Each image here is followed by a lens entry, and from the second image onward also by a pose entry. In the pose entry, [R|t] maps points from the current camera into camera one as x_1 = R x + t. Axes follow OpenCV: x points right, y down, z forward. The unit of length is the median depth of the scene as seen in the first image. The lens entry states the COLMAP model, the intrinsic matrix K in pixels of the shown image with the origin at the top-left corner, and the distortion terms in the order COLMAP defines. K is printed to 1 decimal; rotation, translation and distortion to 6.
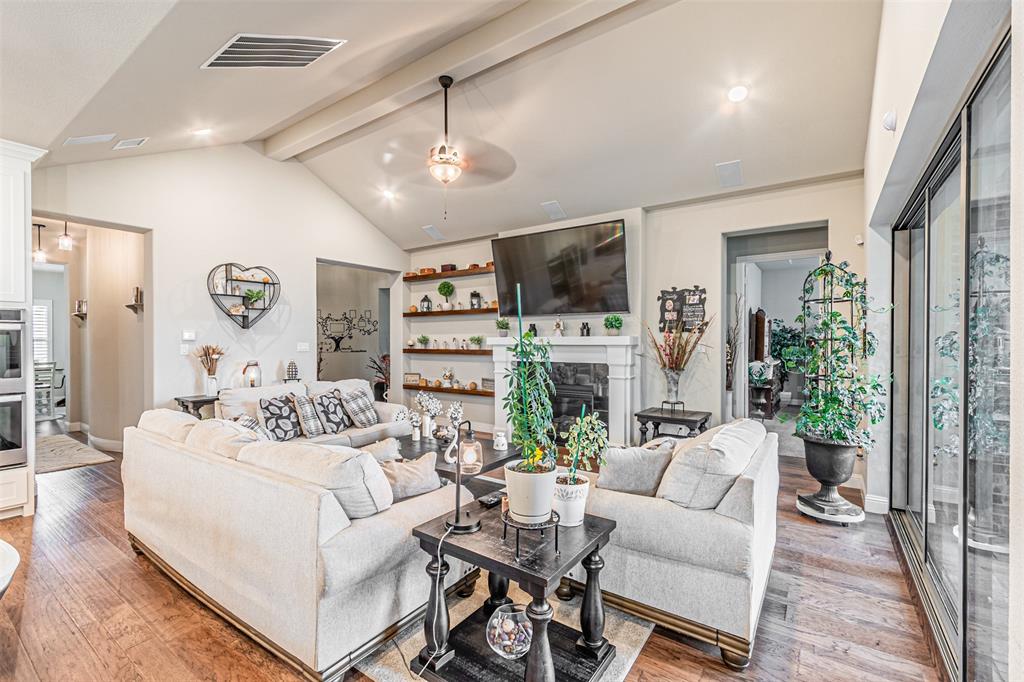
lens RADIAL K [[444.4, 0, 514.3], [0, 444.4, 342.9], [0, 0, 1]] dist [0.003746, 0.000499]
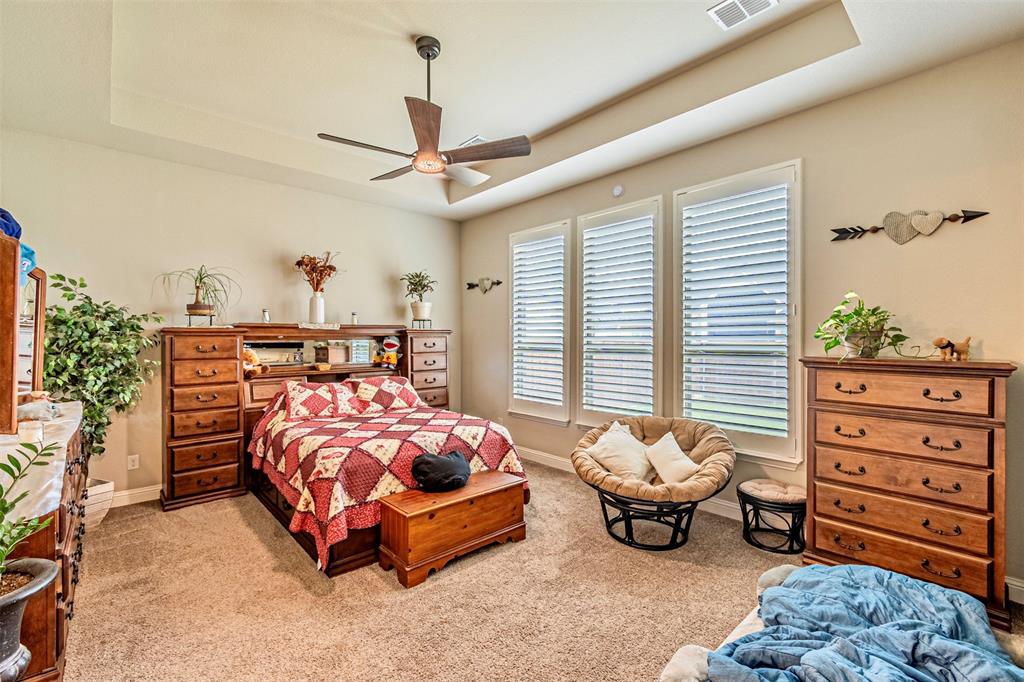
lens RADIAL K [[444.4, 0, 511.6], [0, 444.4, 338.1], [0, 0, 1]] dist [0.003746, 0.000499]
pose [[0.224718, -0.003121, 0.974419, 0.260309], [0.004780, 0.999986, 0.002101, -0.003912], [-0.974412, 0.004185, 0.224730, 0.459432]]
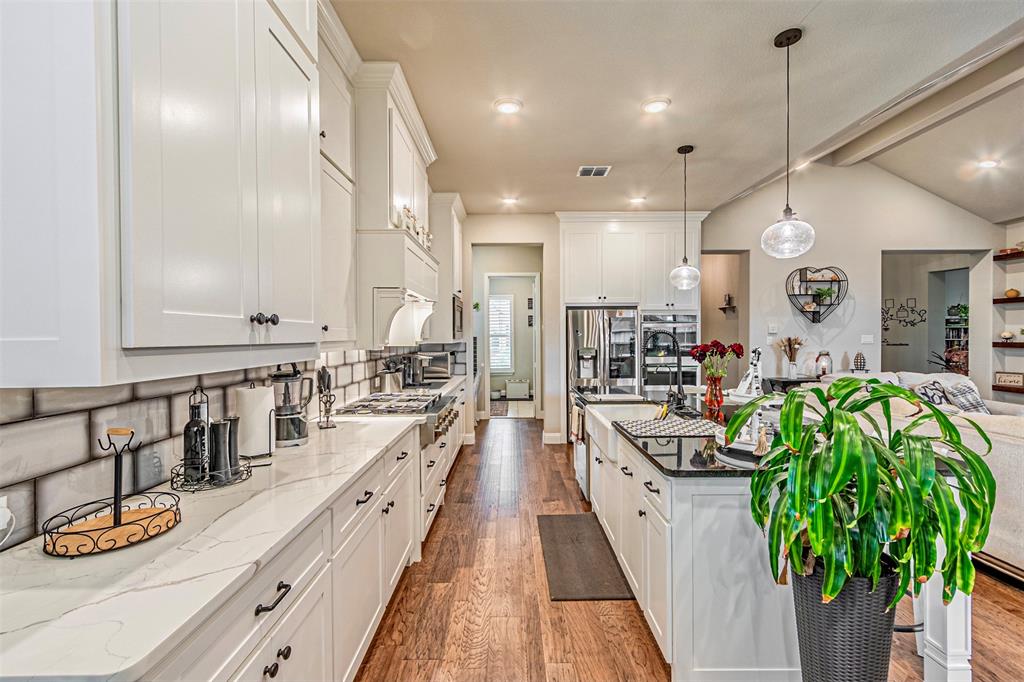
lens RADIAL K [[444.4, 0, 510.8], [0, 444.4, 337.0], [0, 0, 1]] dist [0.003746, 0.000499]
pose [[0.573875, 0.001657, -0.818941, -0.114370], [0.000606, 0.999997, 0.002449, 0.001592], [0.818943, -0.001902, 0.573872, -0.306252]]
